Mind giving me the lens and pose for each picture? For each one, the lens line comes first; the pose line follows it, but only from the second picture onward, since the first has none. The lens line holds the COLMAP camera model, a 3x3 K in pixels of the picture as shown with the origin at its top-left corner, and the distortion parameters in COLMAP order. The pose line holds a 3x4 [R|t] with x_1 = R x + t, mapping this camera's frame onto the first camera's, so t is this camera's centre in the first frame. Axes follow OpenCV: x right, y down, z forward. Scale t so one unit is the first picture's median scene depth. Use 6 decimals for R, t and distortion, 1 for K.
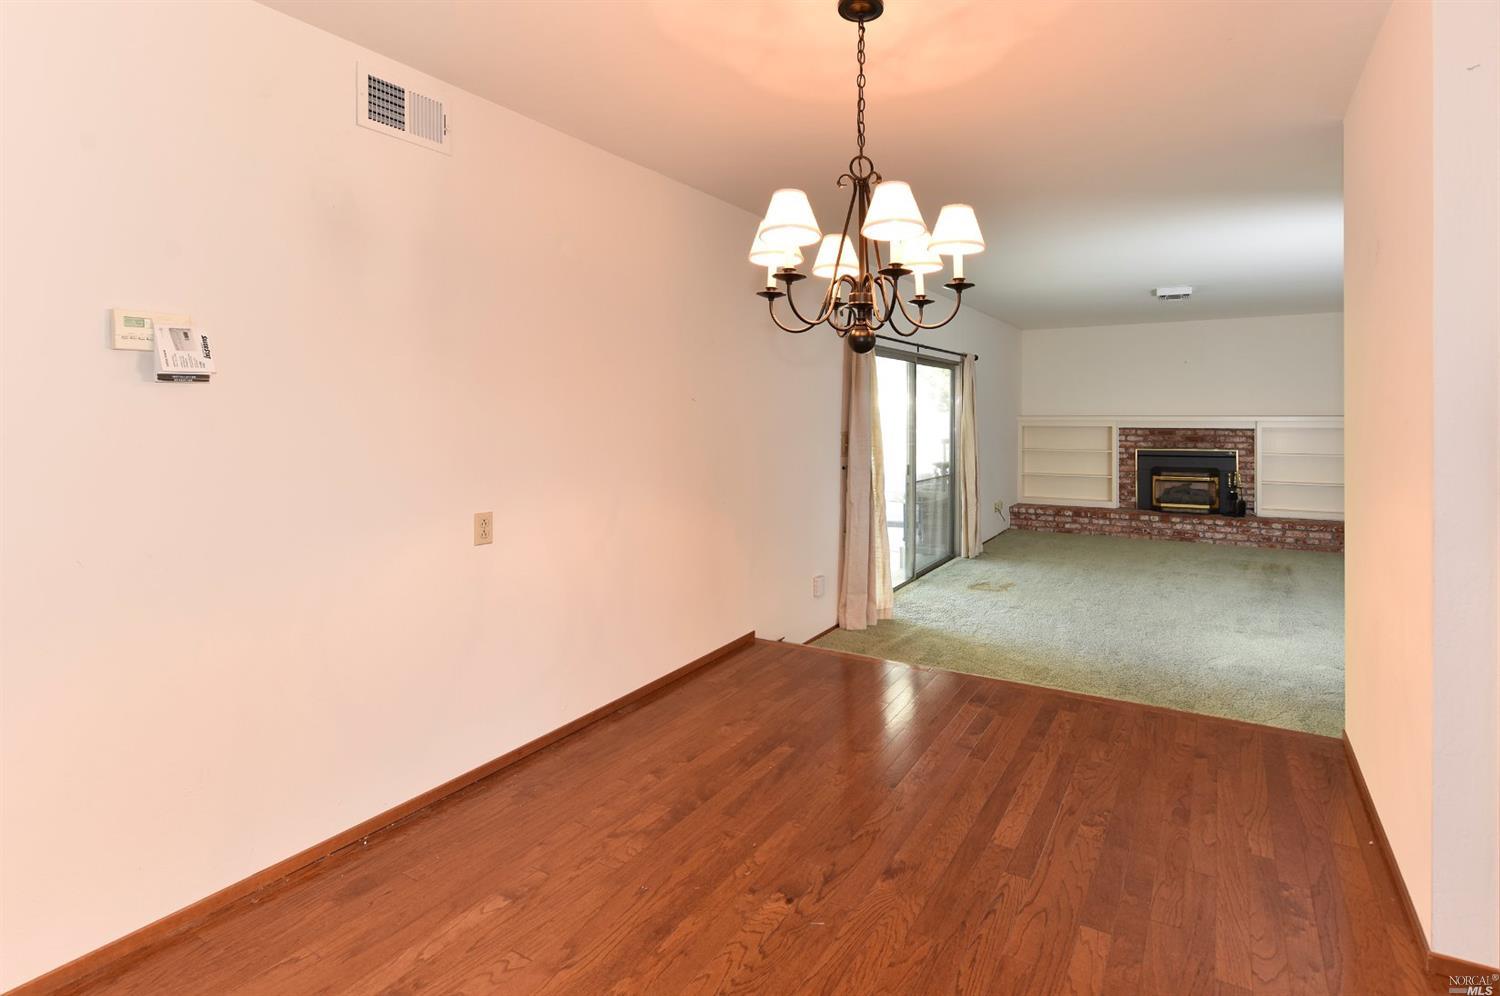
lens RADIAL K [[709.0, 0, 795.6], [0, 709.0, 421.0], [0, 0, 1]] dist [-0.000115, -0.000364]
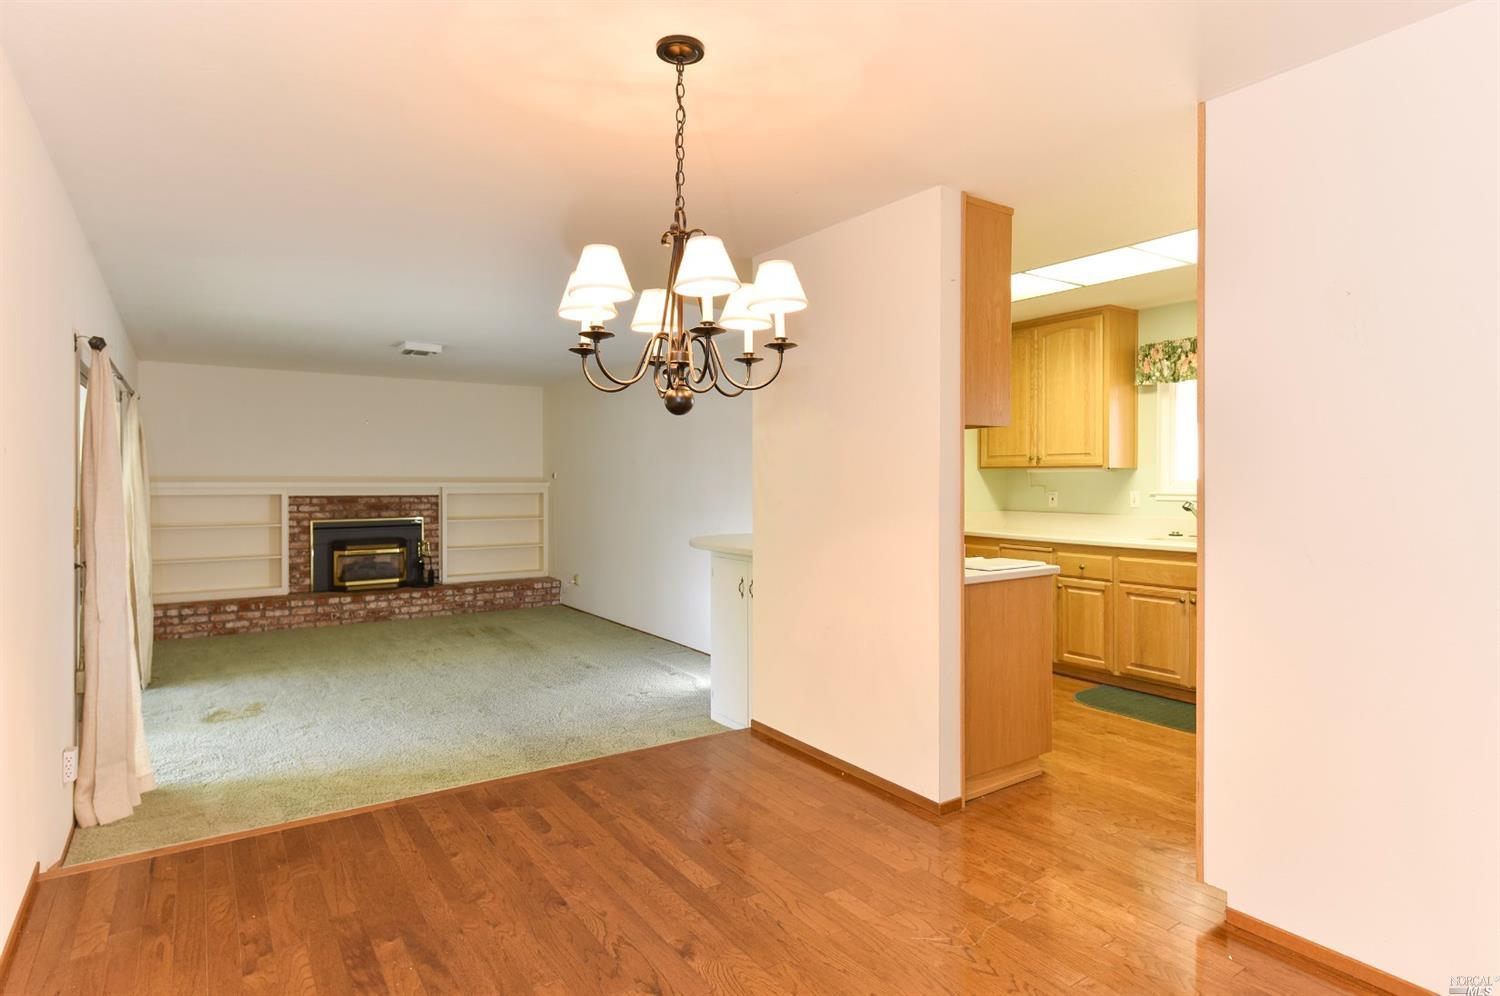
lens RADIAL K [[846.7, 0, 750.9], [0, 846.7, 489.4], [0, 0, 1]] dist [0.004889, 0.000314]
pose [[0.446675, -0.007180, 0.894668, -0.202244], [0.005727, 0.999970, 0.005166, -0.000247], [-0.894678, 0.002816, 0.446703, 0.094418]]
